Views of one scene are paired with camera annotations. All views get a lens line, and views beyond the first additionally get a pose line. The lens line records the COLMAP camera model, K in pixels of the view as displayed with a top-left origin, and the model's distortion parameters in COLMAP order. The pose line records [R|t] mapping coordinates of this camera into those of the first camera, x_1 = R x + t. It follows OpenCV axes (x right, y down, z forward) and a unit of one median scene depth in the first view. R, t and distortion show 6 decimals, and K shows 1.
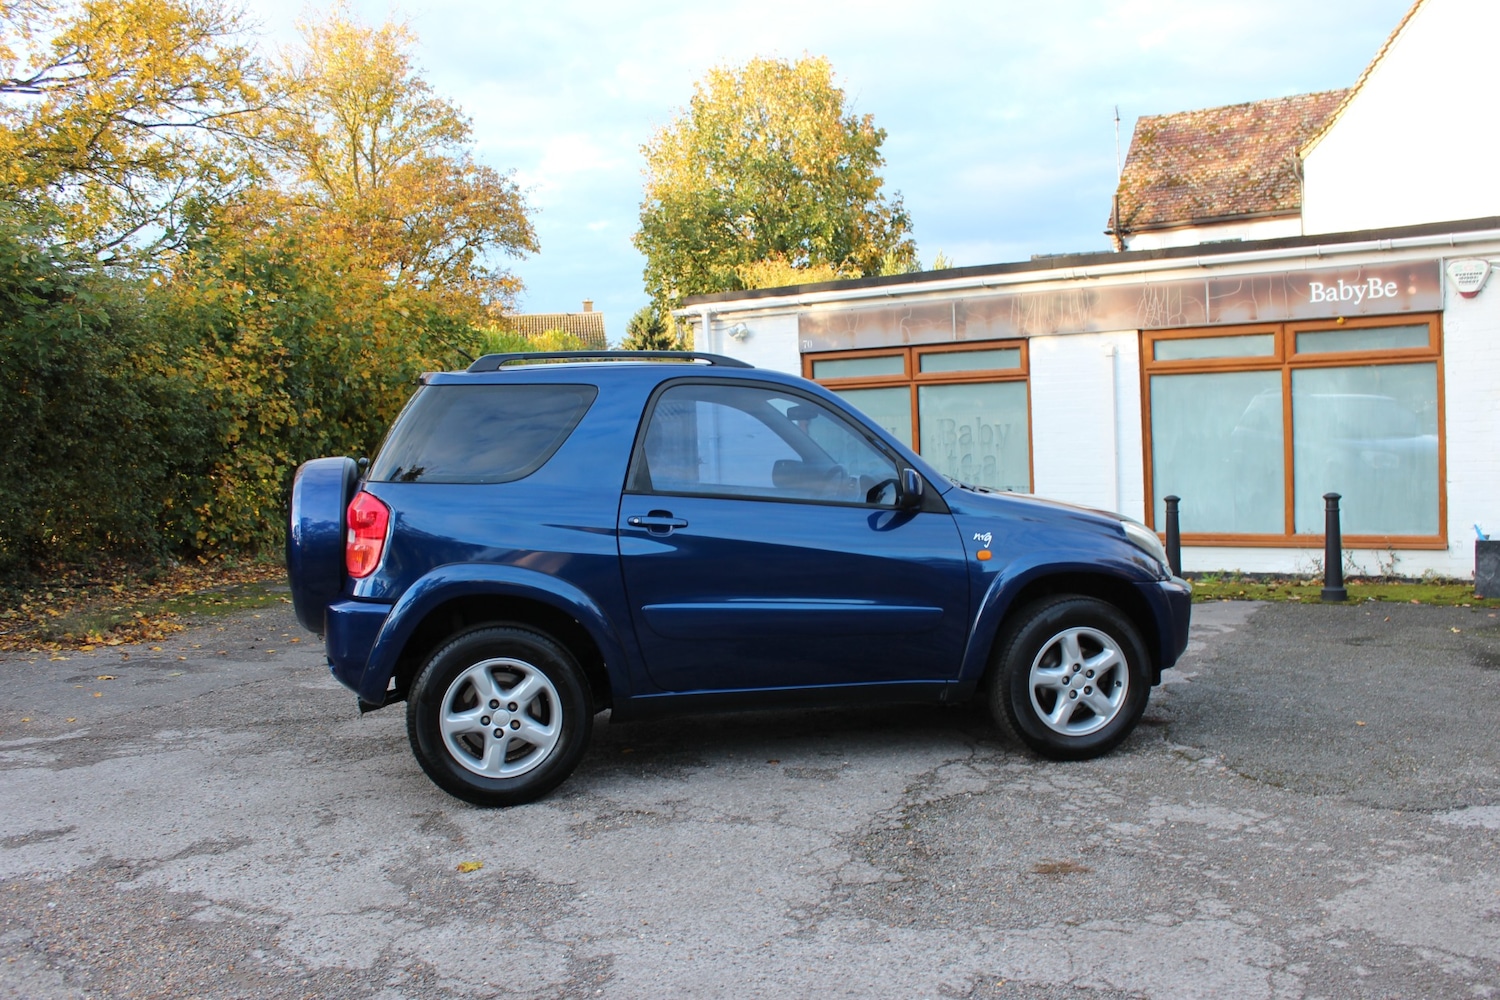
lens RADIAL K [[1351.0, 0, 765.8], [0, 1351.0, 510.4], [0, 0, 1]] dist [-0.149284, 0.147669]
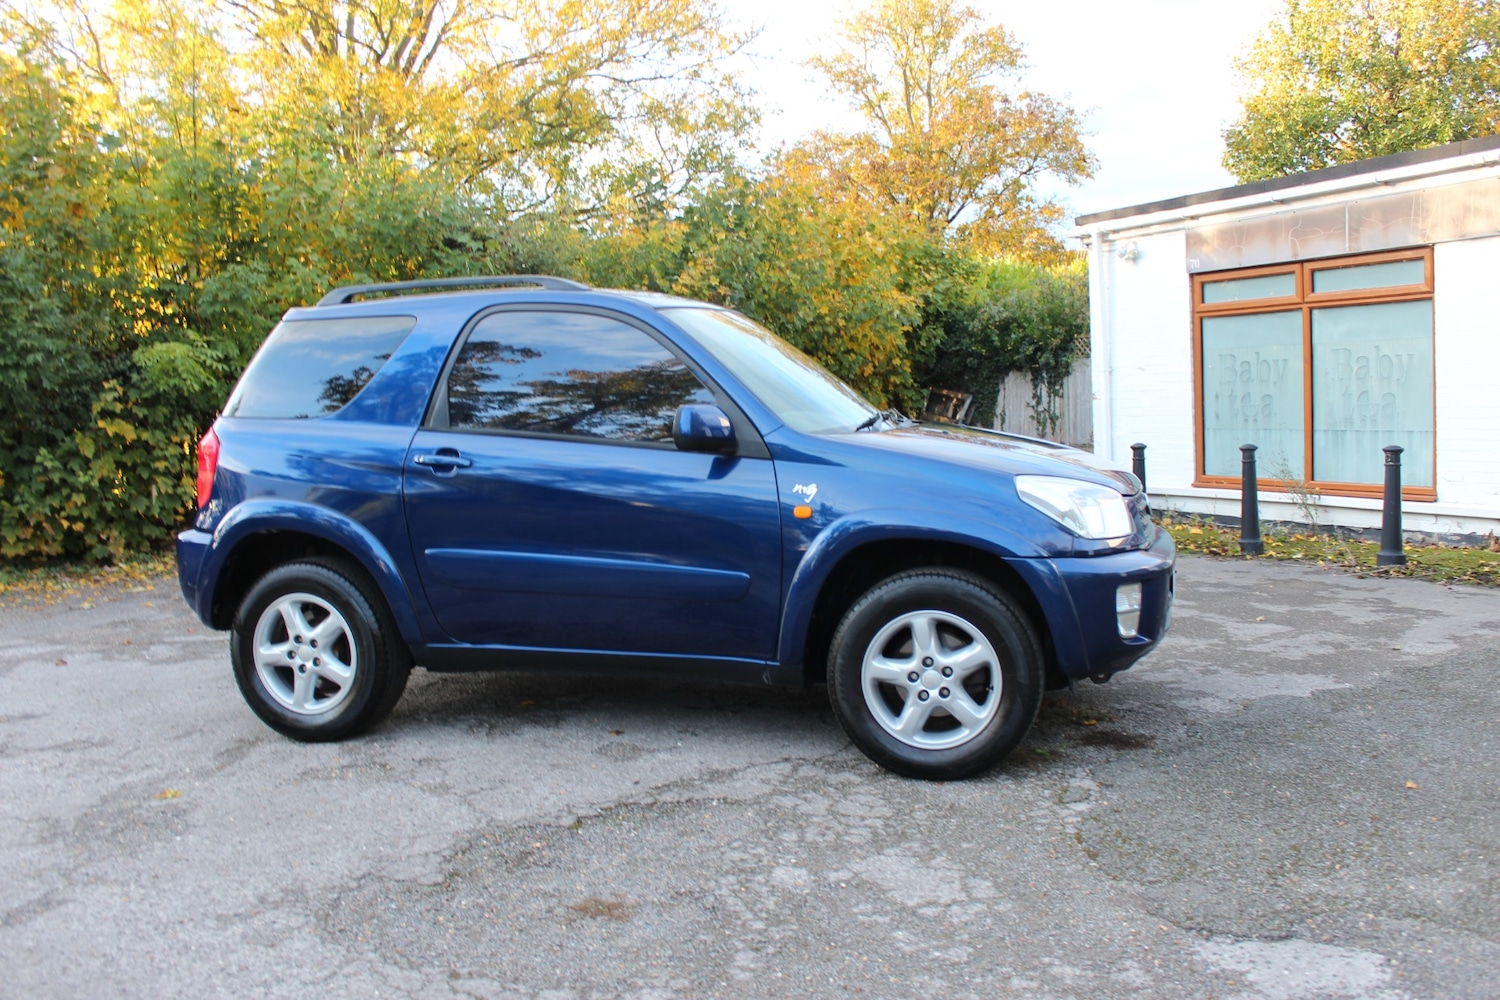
lens RADIAL K [[1351.0, 0, 765.8], [0, 1351.0, 510.4], [0, 0, 1]] dist [-0.149284, 0.147669]
pose [[0.877226, 0.043045, -0.478145, 0.226621], [-0.019901, 0.998377, 0.053368, -0.004494], [0.479666, -0.037300, 0.876658, 0.118862]]
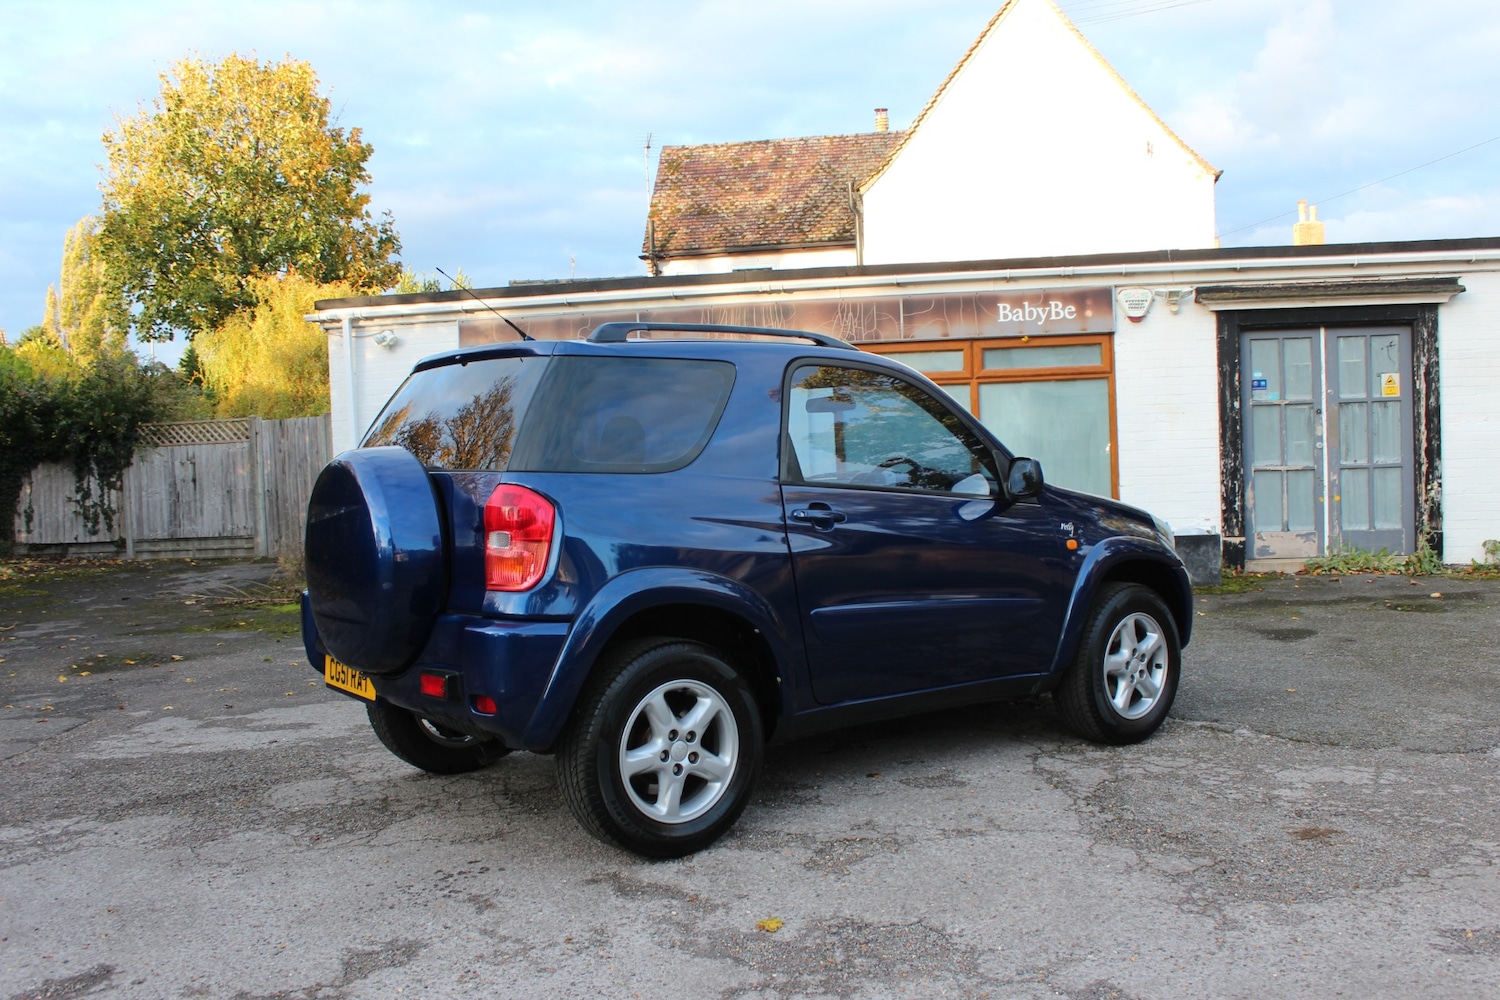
lens RADIAL K [[1352.8, 0, 763.7], [0, 1352.8, 525.9], [0, 0, 1]] dist [-0.154695, 0.149614]
pose [[0.905729, -0.024647, 0.423141, -0.199367], [0.029806, 0.999540, -0.005578, 0.007756], [-0.422809, 0.017664, 0.906047, 0.082442]]
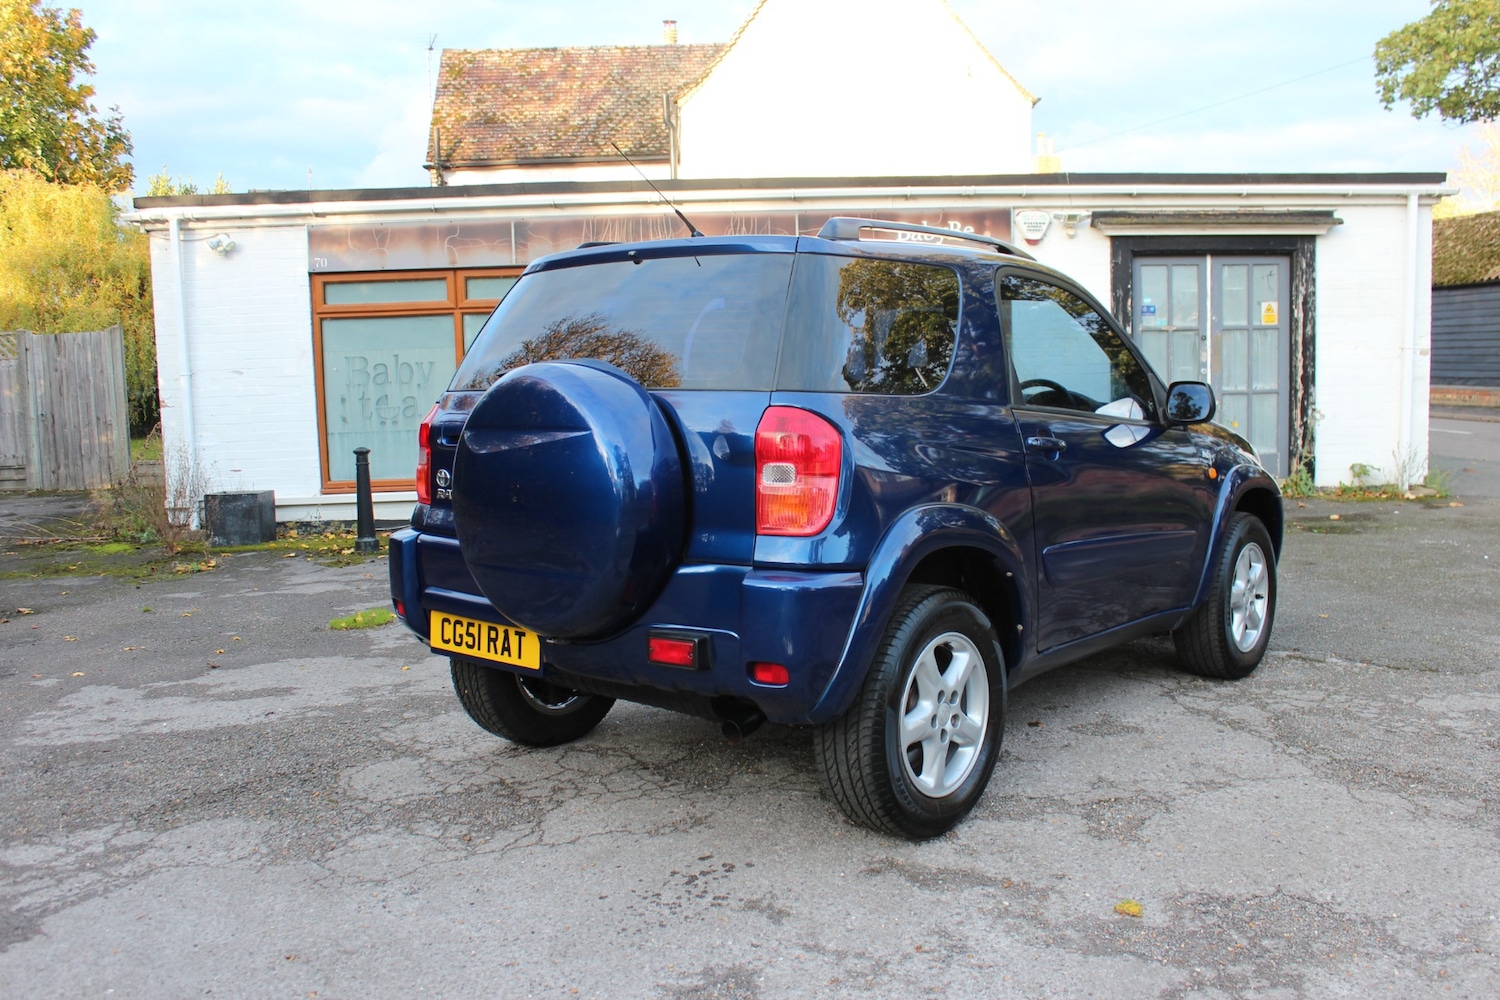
lens RADIAL K [[1351.0, 0, 765.8], [0, 1351.0, 510.4], [0, 0, 1]] dist [-0.149284, 0.147669]
pose [[0.796016, -0.055007, 0.602771, -0.282421], [0.033577, 0.998341, 0.046765, 0.002107], [-0.604344, -0.016986, 0.796543, 0.187319]]
